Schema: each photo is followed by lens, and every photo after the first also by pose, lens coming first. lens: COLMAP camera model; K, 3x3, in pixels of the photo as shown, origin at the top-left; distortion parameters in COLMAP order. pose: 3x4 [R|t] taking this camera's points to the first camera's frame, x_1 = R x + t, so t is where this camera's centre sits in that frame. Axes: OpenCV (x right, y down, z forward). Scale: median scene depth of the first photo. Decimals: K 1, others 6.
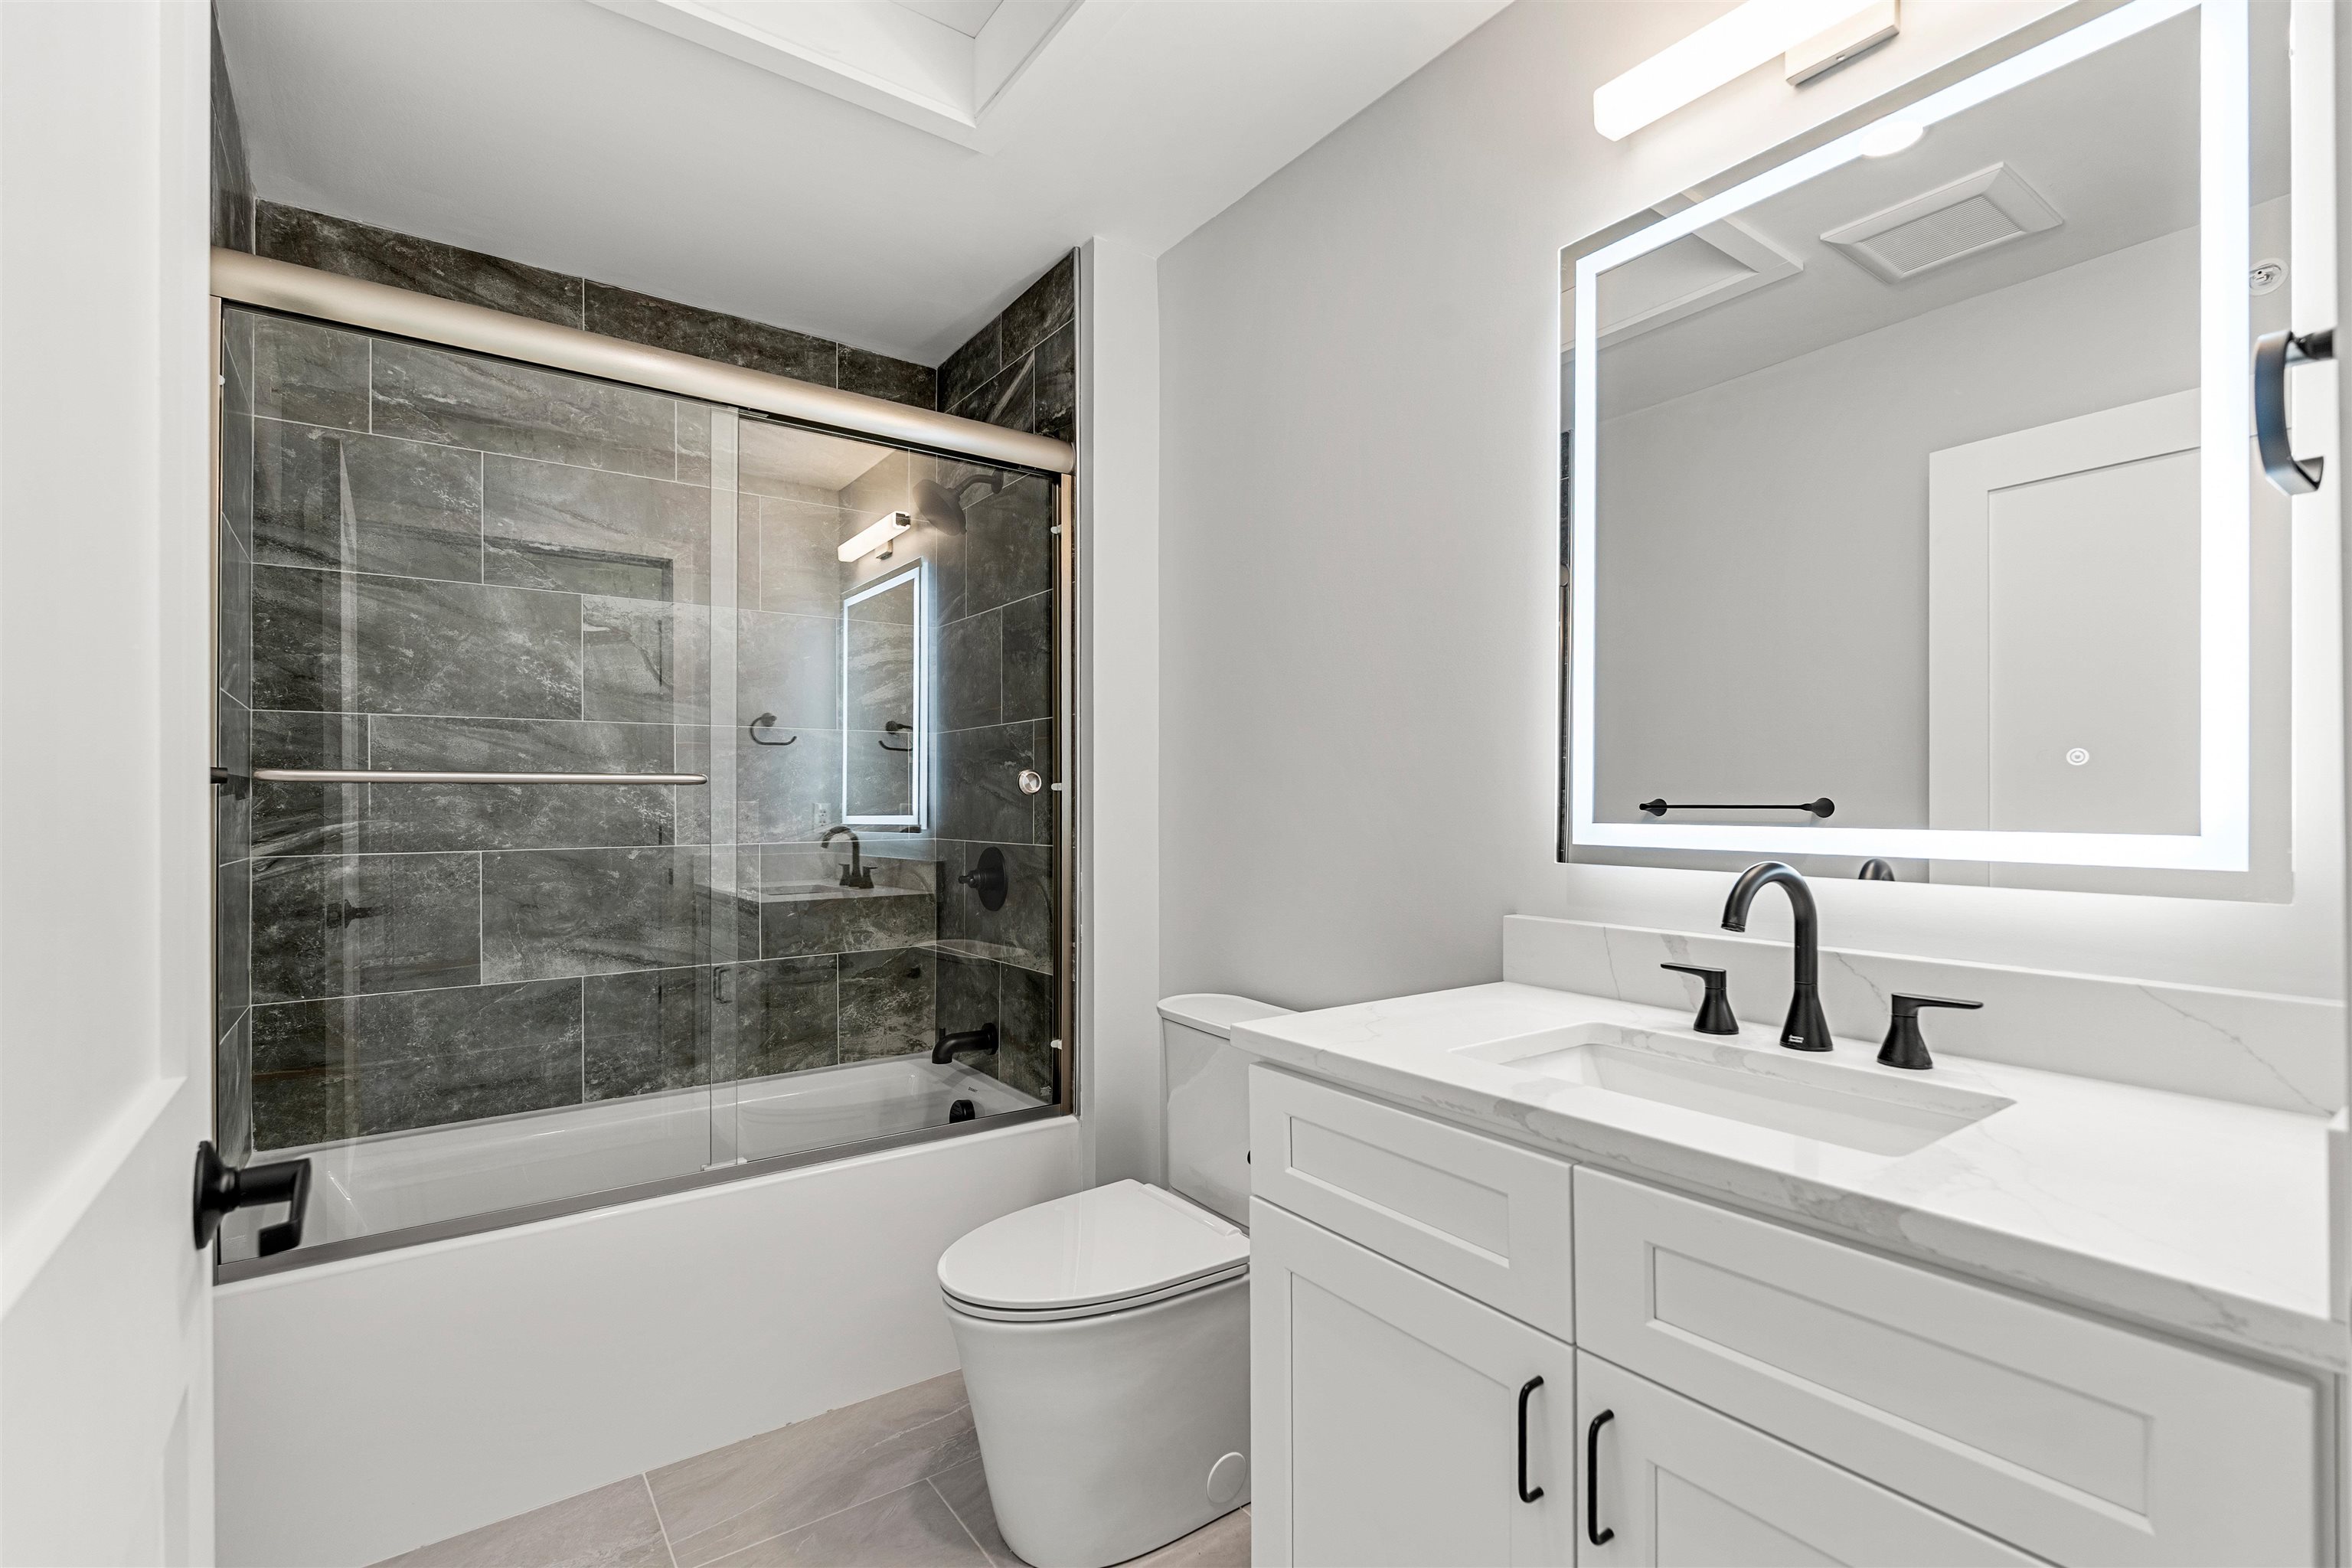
lens RADIAL K [[1047.4, 0, 1188.3], [0, 1047.4, 801.8], [0, 0, 1]] dist [0.000302, -0.000073]
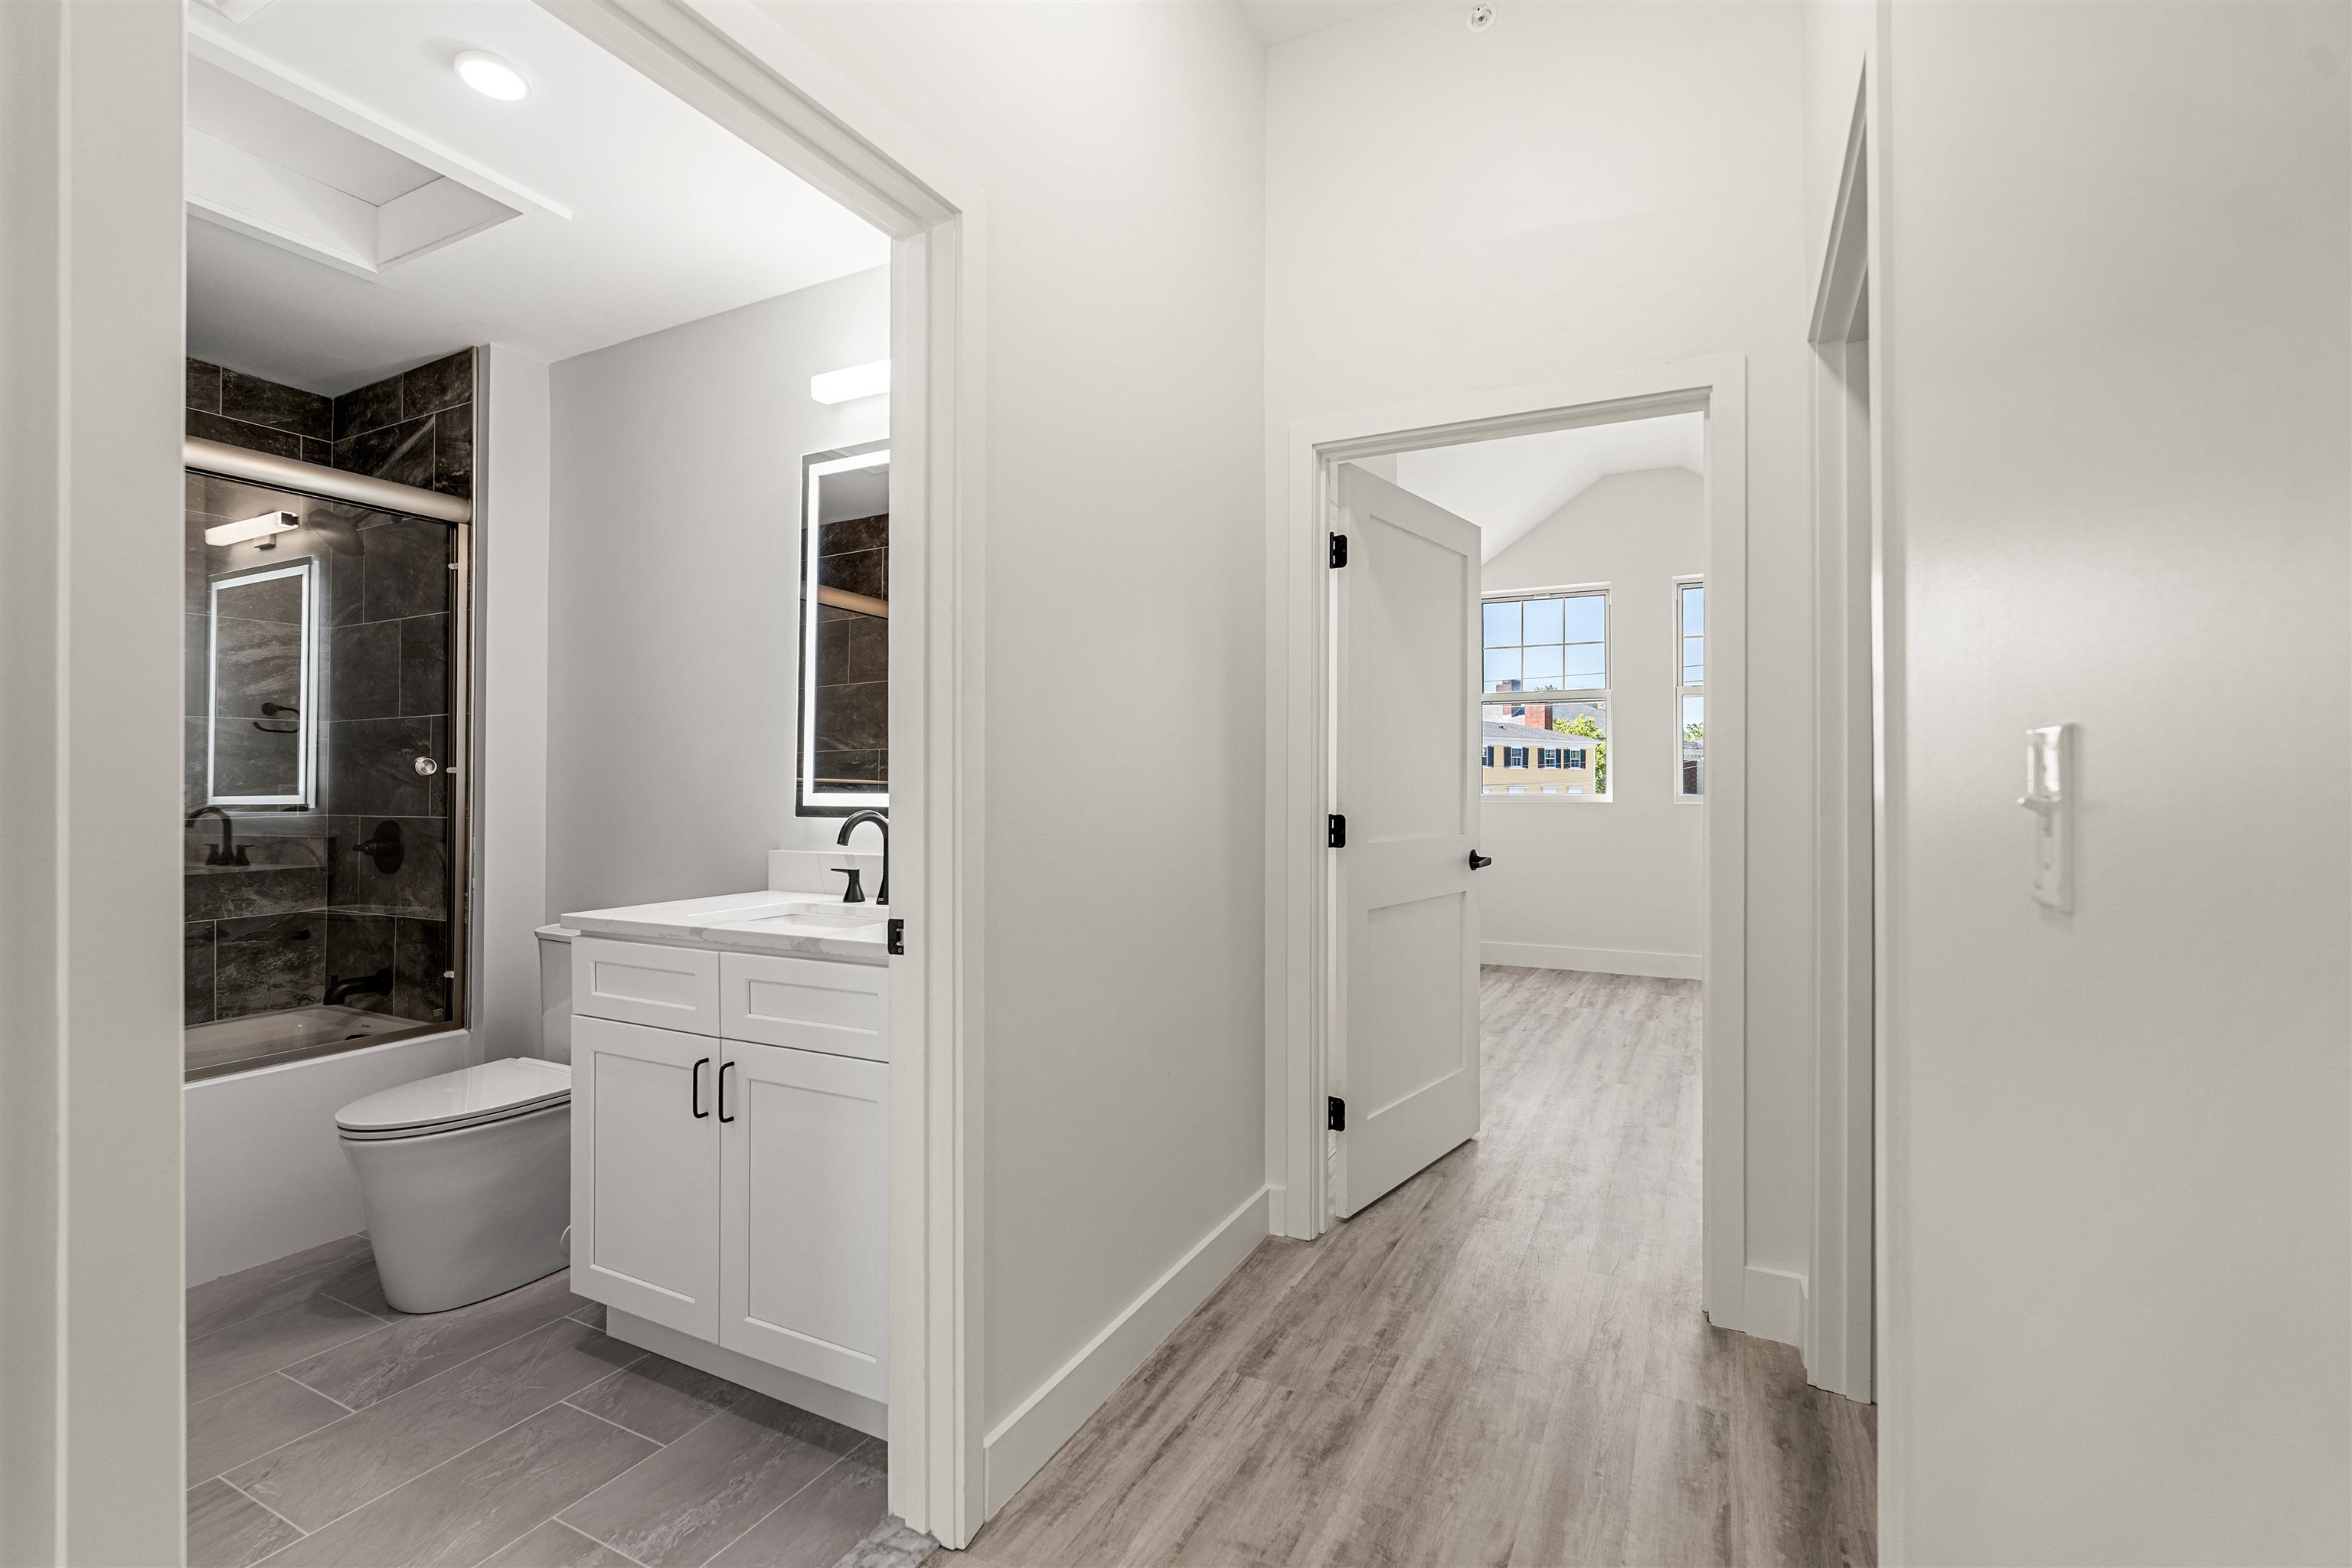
lens RADIAL K [[1039.9, 0, 1179.2], [0, 1039.9, 759.3], [0, 0, 1]] dist [-0.001375, -0.000381]
pose [[0.895335, 0.005211, 0.445362, 0.092834], [0.003744, 0.999808, -0.019226, -0.000055], [-0.445377, 0.018881, 0.895144, -0.466573]]
